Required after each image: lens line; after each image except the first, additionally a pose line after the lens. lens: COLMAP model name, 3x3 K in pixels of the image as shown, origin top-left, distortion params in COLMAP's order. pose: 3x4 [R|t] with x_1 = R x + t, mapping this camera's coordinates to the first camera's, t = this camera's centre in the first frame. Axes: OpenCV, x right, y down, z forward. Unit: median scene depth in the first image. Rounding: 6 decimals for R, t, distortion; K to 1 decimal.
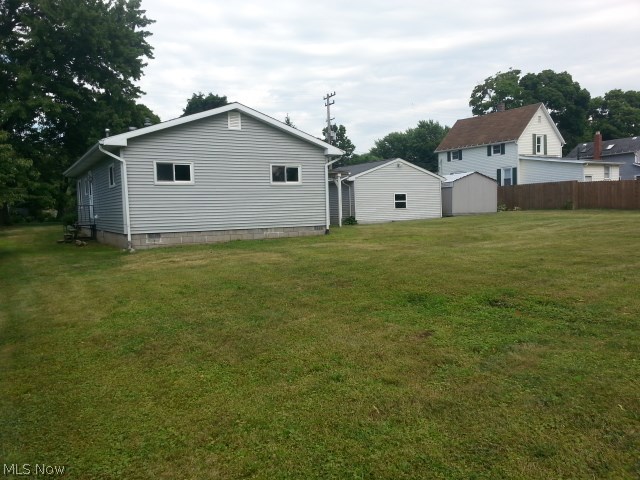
lens RADIAL K [[514.7, 0, 316.0], [0, 514.7, 238.5], [0, 0, 1]] dist [0.109690, -0.139704]
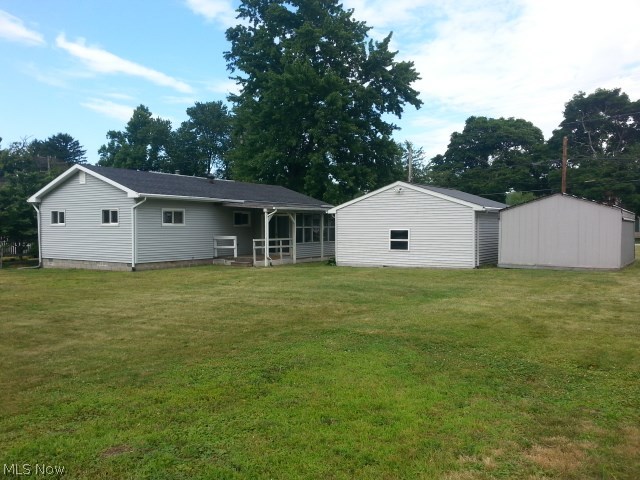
lens RADIAL K [[514.7, 0, 316.0], [0, 514.7, 238.5], [0, 0, 1]] dist [0.109690, -0.139704]
pose [[0.435076, 0.047029, -0.899165, 1.182275], [-0.062605, 0.997798, 0.021895, -0.127233], [0.898215, 0.046767, 0.437062, 0.881403]]
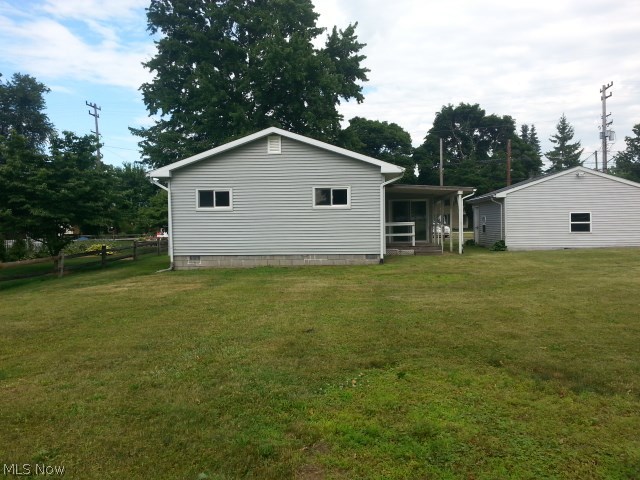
lens RADIAL K [[514.7, 0, 316.0], [0, 514.7, 238.5], [0, 0, 1]] dist [0.109690, -0.139704]
pose [[0.822880, 0.030538, -0.567393, 0.432525], [-0.041508, 0.999117, -0.006426, -0.042267], [0.566696, 0.028839, 0.823422, 0.221893]]
